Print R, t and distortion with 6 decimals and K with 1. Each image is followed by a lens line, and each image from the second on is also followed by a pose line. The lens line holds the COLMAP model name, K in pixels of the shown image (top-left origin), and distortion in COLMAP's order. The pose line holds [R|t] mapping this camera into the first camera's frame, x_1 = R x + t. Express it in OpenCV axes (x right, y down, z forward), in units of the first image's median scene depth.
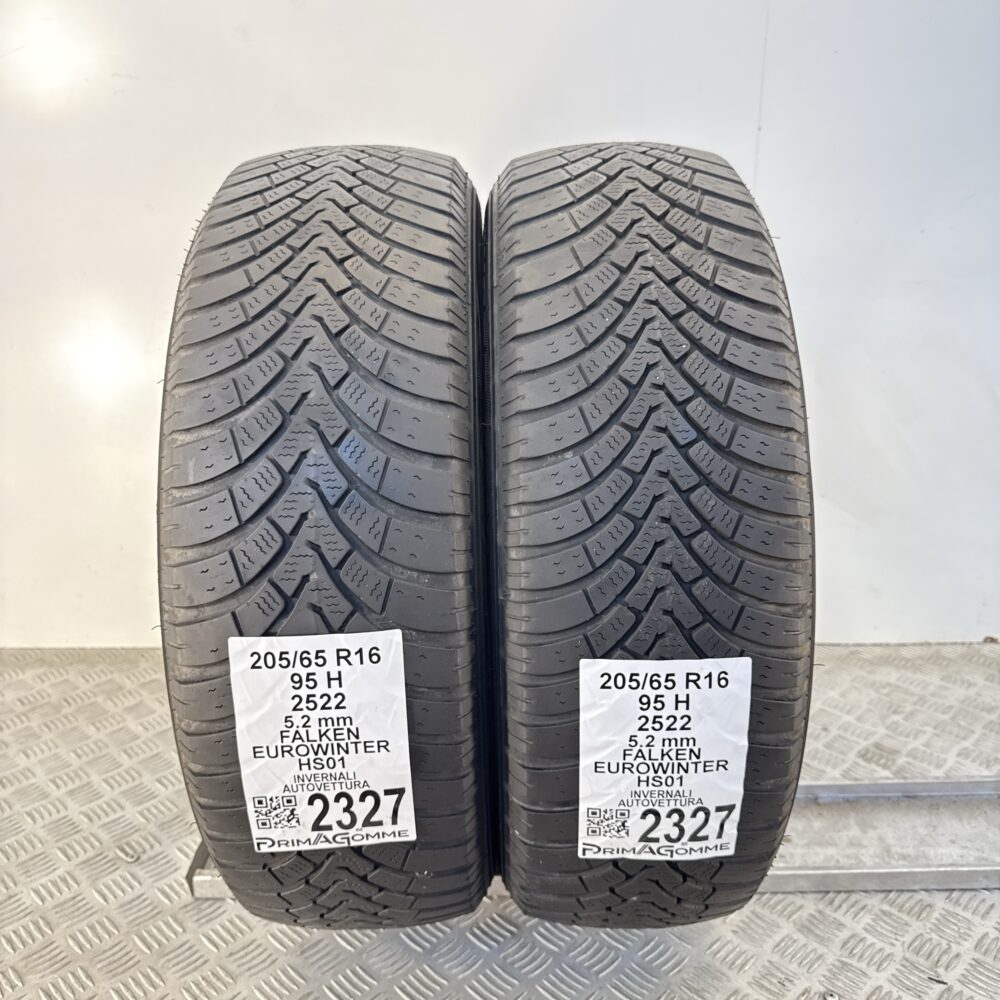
lens RADIAL K [[966.5, 0, 500.0], [0, 966.5, 500.0], [0, 0, 1]] dist [-0.002860, -0.020477]
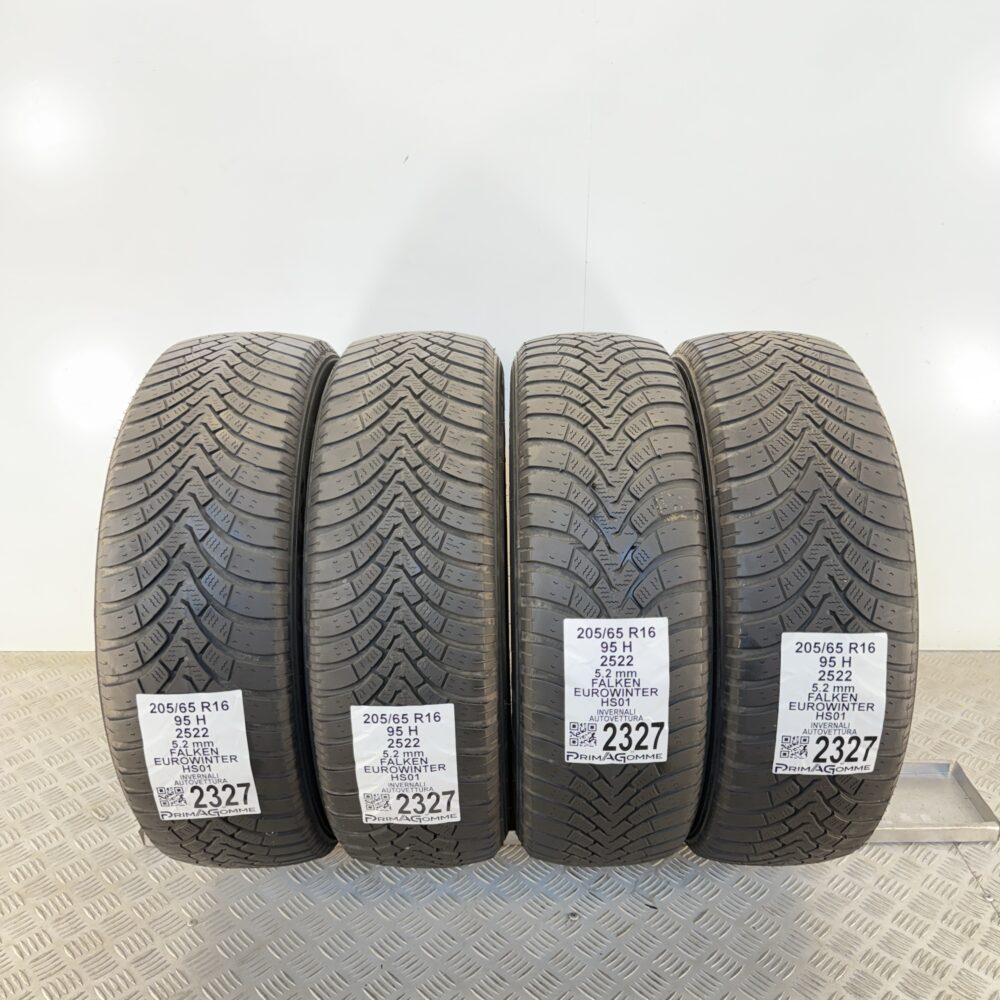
lens RADIAL K [[890.5, 0, 501.5], [0, 890.5, 488.2], [0, 0, 1]] dist [0.000700, -0.070729]
pose [[0.999707, -0.002919, 0.024031, 0.296084], [0.002480, 0.999830, 0.018281, -0.227127], [-0.024080, -0.018216, 0.999544, -0.505063]]
